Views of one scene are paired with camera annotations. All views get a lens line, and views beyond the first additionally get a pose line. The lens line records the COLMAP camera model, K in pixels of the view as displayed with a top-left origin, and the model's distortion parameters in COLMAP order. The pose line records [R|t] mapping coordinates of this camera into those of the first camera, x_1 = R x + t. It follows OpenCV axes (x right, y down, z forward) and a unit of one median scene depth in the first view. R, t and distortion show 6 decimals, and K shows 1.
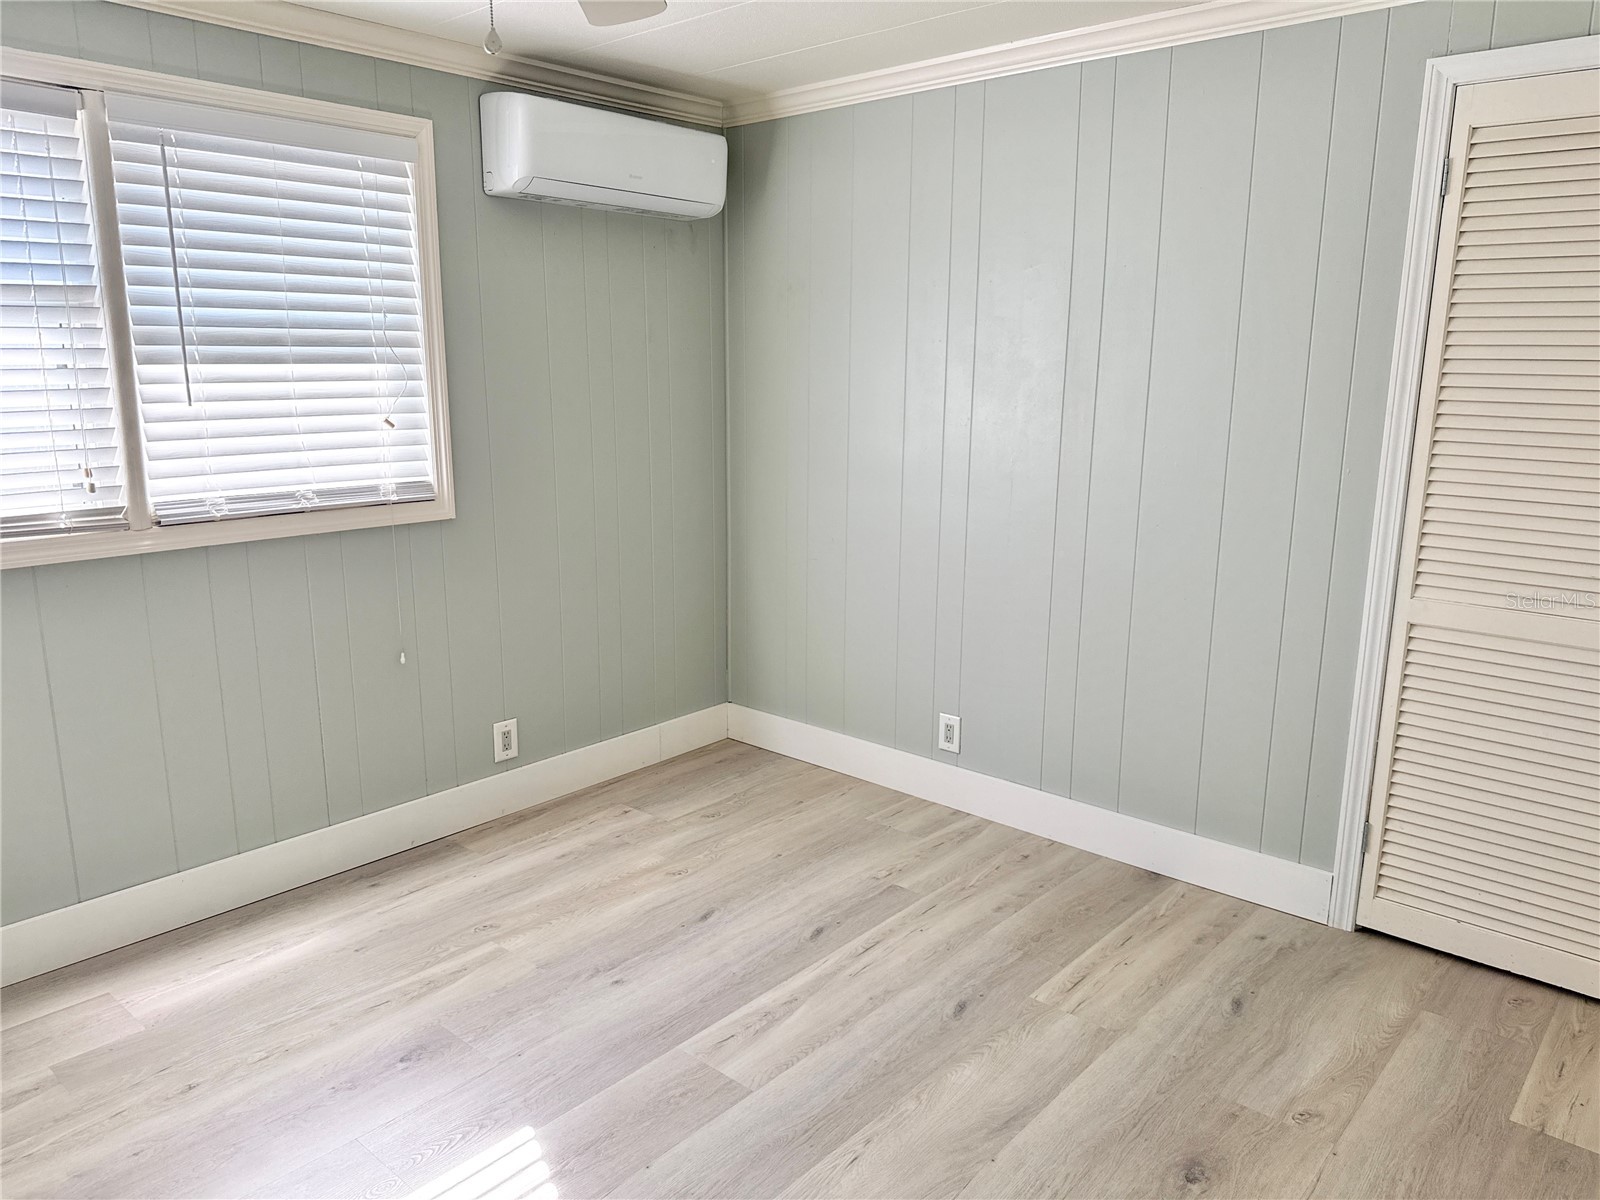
lens RADIAL K [[1138.4, 0, 794.1], [0, 1138.4, 600.9], [0, 0, 1]] dist [0.015011, -0.026613]
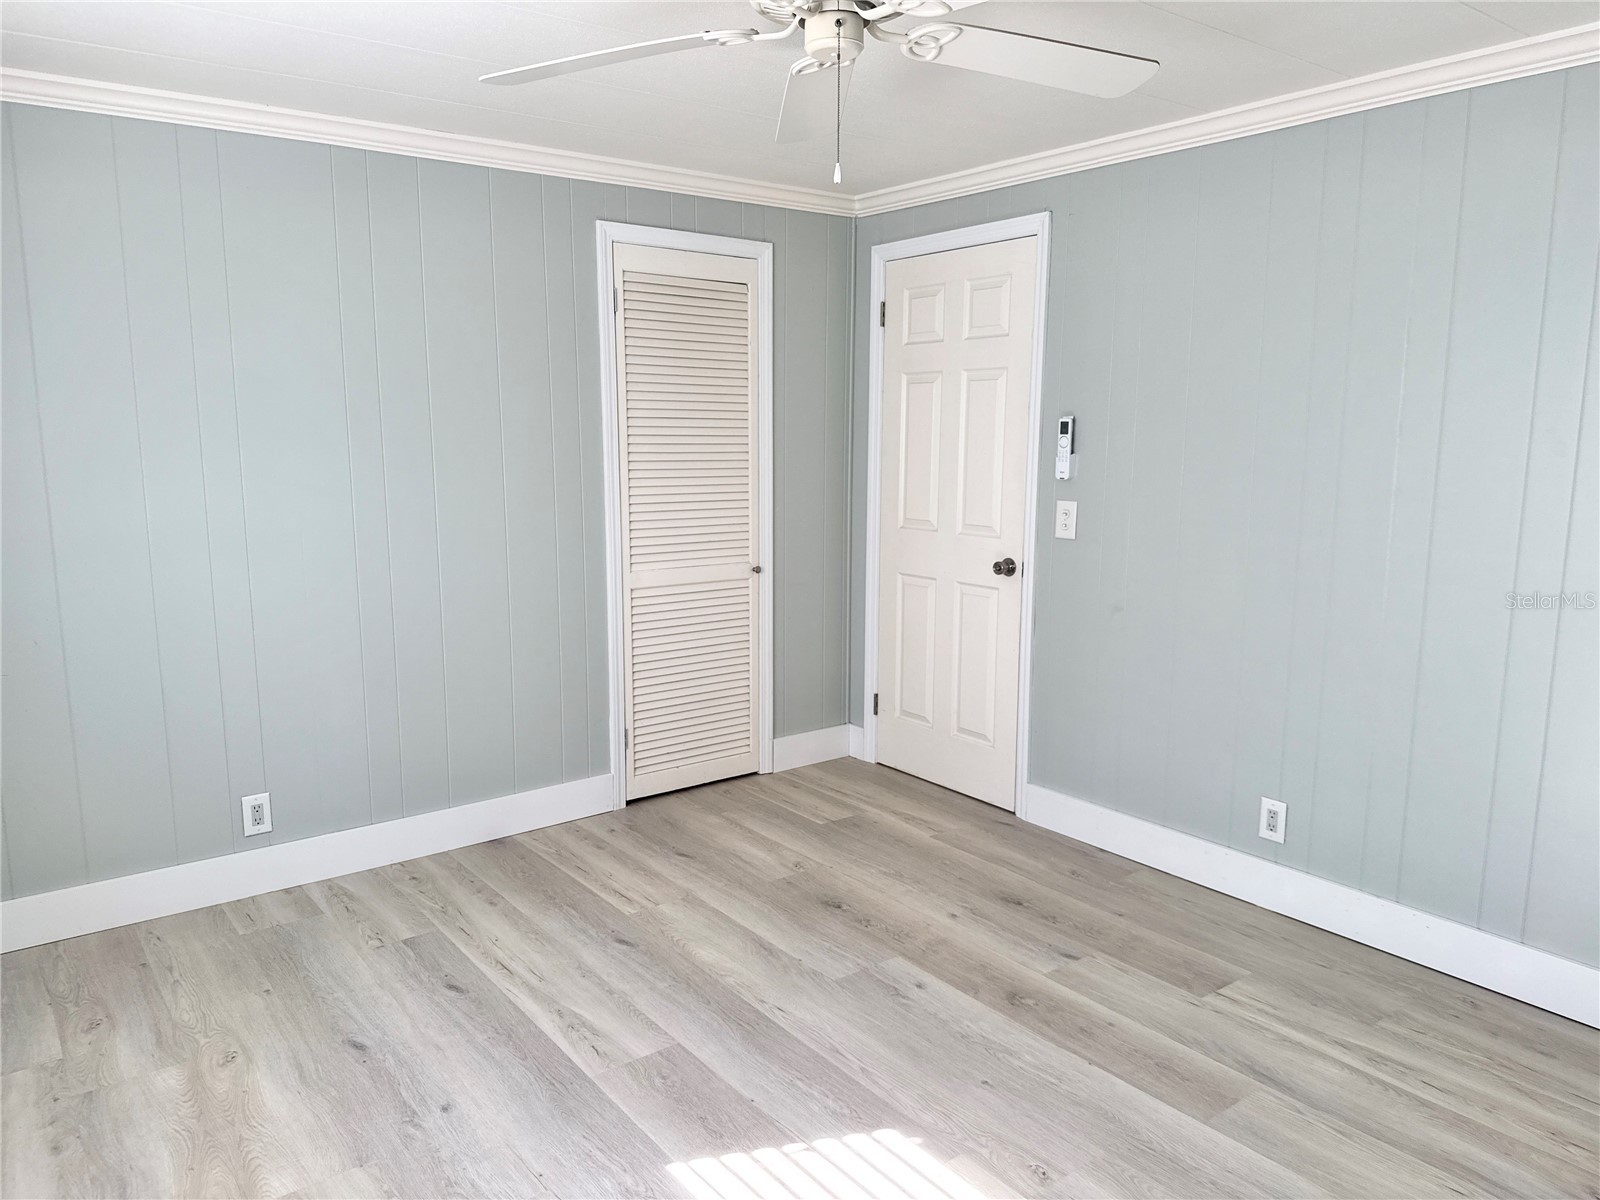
lens RADIAL K [[1138.4, 0, 792.2], [0, 1138.4, 596.6], [0, 0, 1]] dist [0.015011, -0.026613]
pose [[0.192737, -0.159760, 0.968158, -0.873433], [0.211355, 0.970257, 0.118031, -0.100431], [-0.958218, 0.181876, 0.220771, 0.453972]]
